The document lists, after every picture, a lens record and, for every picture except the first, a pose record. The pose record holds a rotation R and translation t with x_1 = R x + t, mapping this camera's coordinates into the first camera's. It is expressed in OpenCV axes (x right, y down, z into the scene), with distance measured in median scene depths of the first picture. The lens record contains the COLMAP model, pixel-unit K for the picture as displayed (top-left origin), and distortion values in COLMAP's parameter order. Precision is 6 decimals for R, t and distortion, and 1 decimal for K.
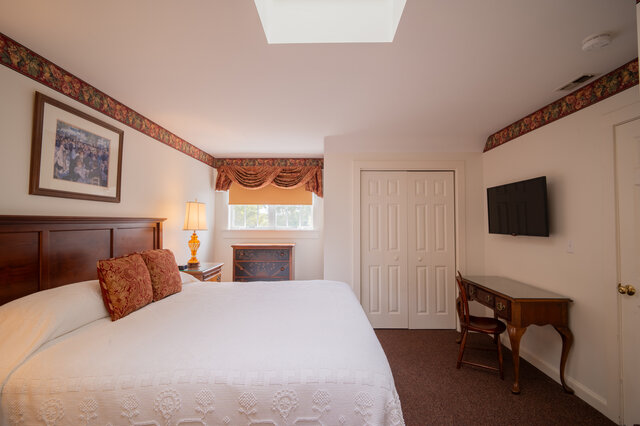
lens RADIAL K [[297.7, 0, 319.8], [0, 297.7, 211.8], [0, 0, 1]] dist [-0.003658, -0.001712]
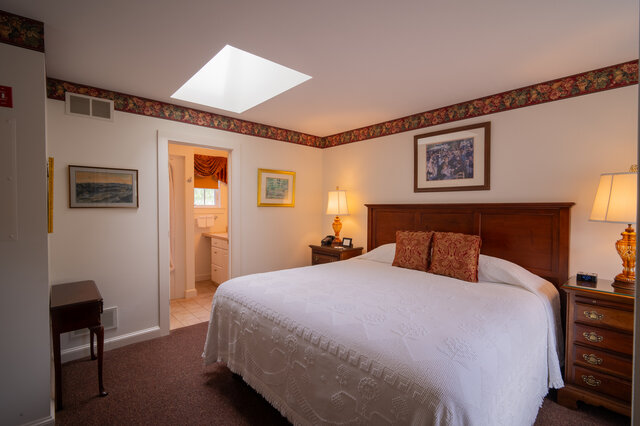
lens RADIAL K [[297.7, 0, 322.7], [0, 297.7, 213.6], [0, 0, 1]] dist [-0.003658, -0.001712]
pose [[-0.732277, 0.003634, -0.680997, 0.574162], [0.011173, 0.999915, -0.006678, 0.064546], [0.680915, -0.012498, -0.732256, 1.585751]]
